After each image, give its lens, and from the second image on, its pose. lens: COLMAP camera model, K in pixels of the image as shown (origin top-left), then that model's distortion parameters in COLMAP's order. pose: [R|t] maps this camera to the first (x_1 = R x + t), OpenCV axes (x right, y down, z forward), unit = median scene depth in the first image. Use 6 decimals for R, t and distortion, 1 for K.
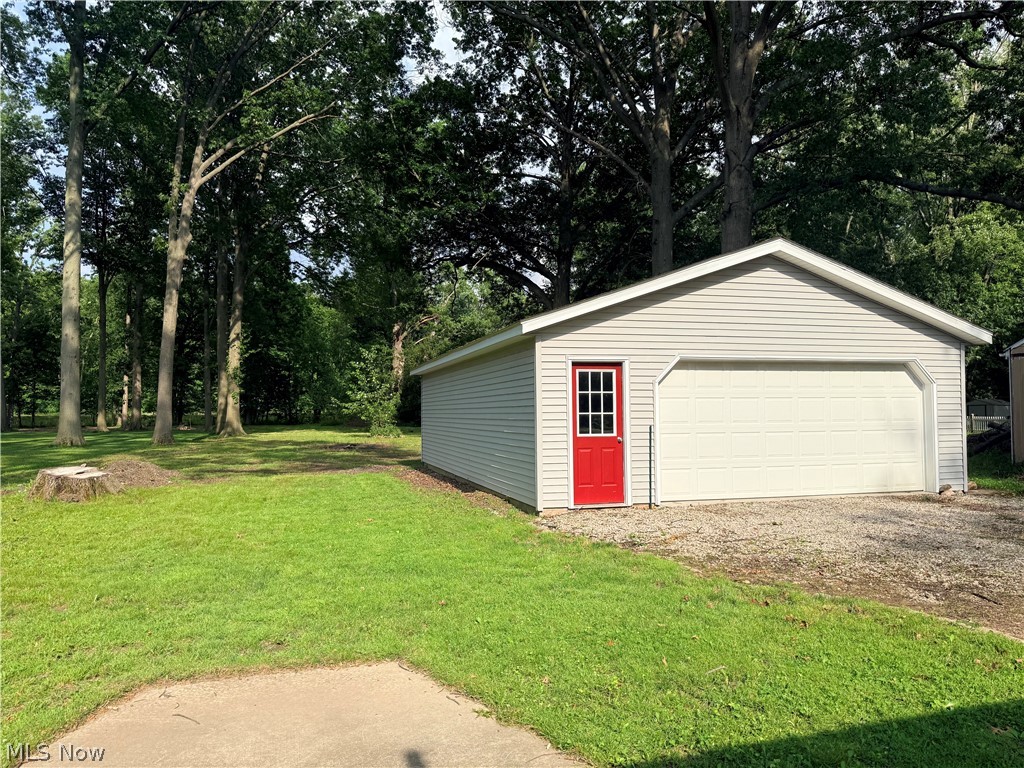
lens RADIAL K [[720.8, 0, 518.5], [0, 720.8, 385.2], [0, 0, 1]] dist [0.061166, -0.078899]
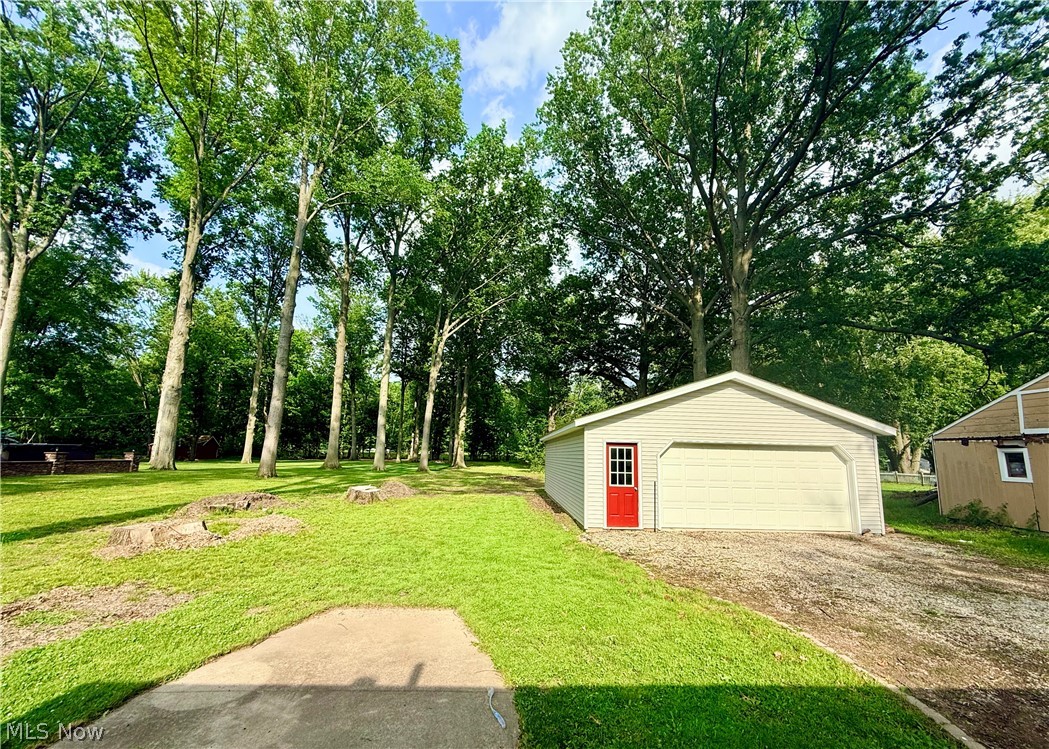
lens RADIAL K [[418.2, 0, 523.8], [0, 418.2, 389.1], [0, 0, 1]] dist [0.001504, 0.000050]
pose [[0.970053, -0.004939, -0.242841, 0.034755], [-0.024677, 0.992616, -0.118762, -0.009719], [0.241635, 0.121198, 0.962769, -0.013228]]
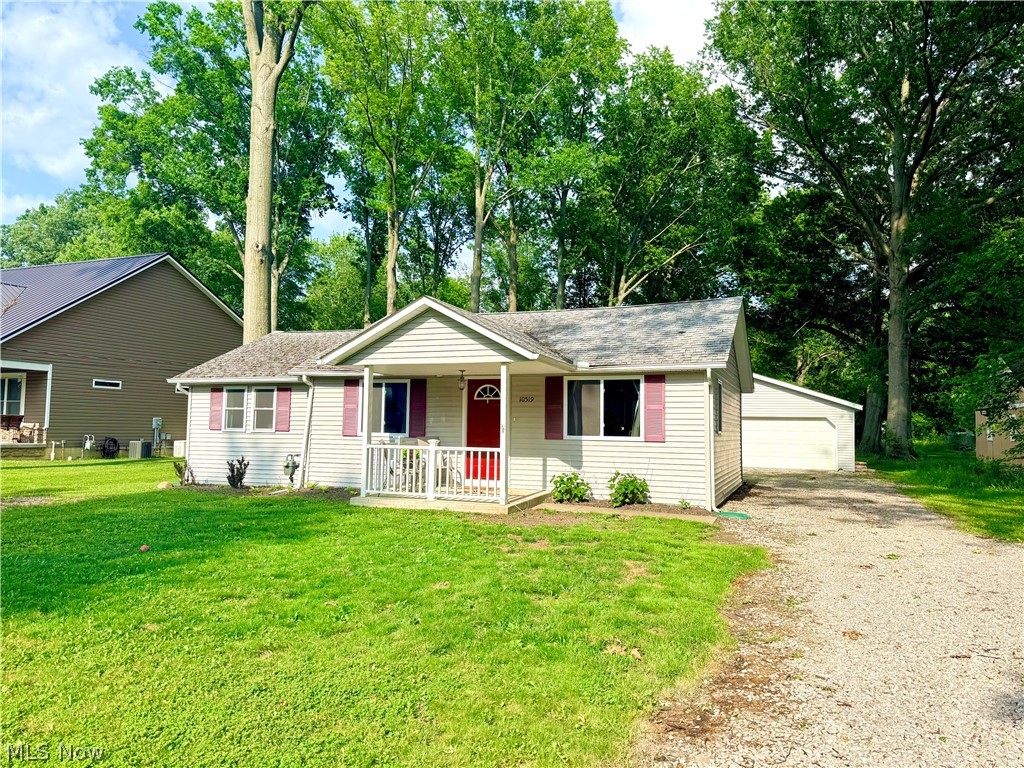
lens RADIAL K [[720.8, 0, 518.5], [0, 720.8, 385.2], [0, 0, 1]] dist [0.061166, -0.078899]
pose [[0.805230, -0.013227, -0.592816, 0.372429], [-0.003660, 0.999621, -0.027276, -0.022525], [0.592952, 0.024133, 0.804876, -0.514068]]
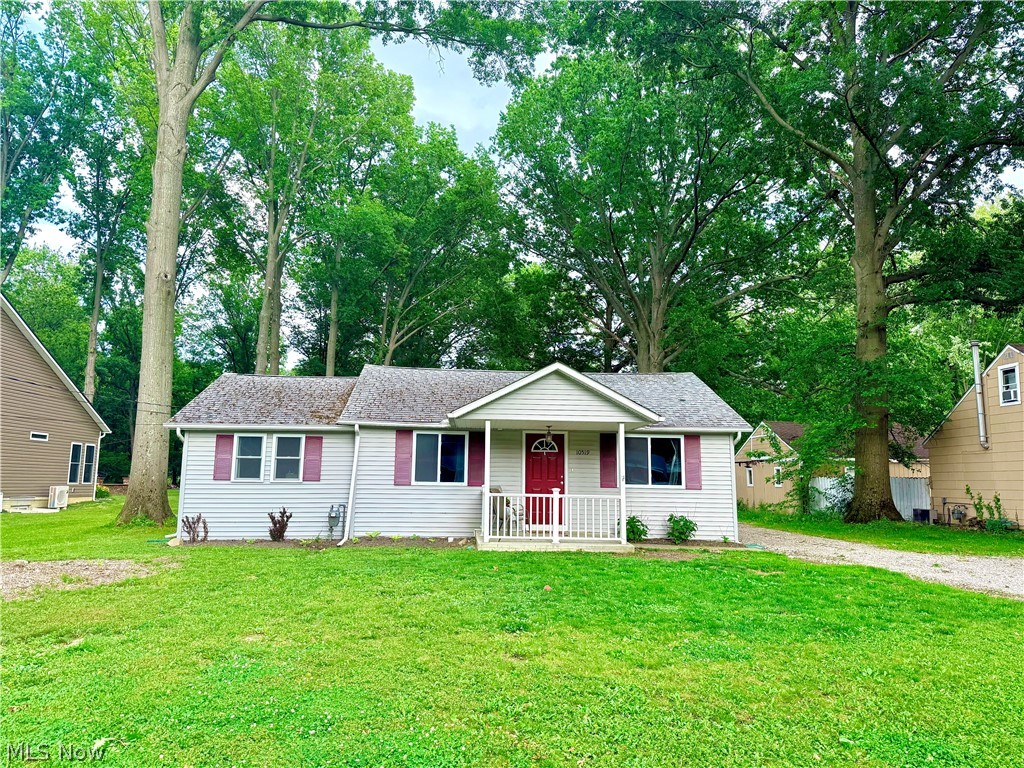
lens RADIAL K [[710.6, 0, 512.0], [0, 710.6, 384.0], [0, 0, 1]] dist [0.041307, -0.003237]
pose [[0.978679, -0.002547, -0.205378, 0.201216], [-0.017633, 0.995190, -0.096367, -0.024519], [0.204636, 0.097934, 0.973927, -0.632991]]
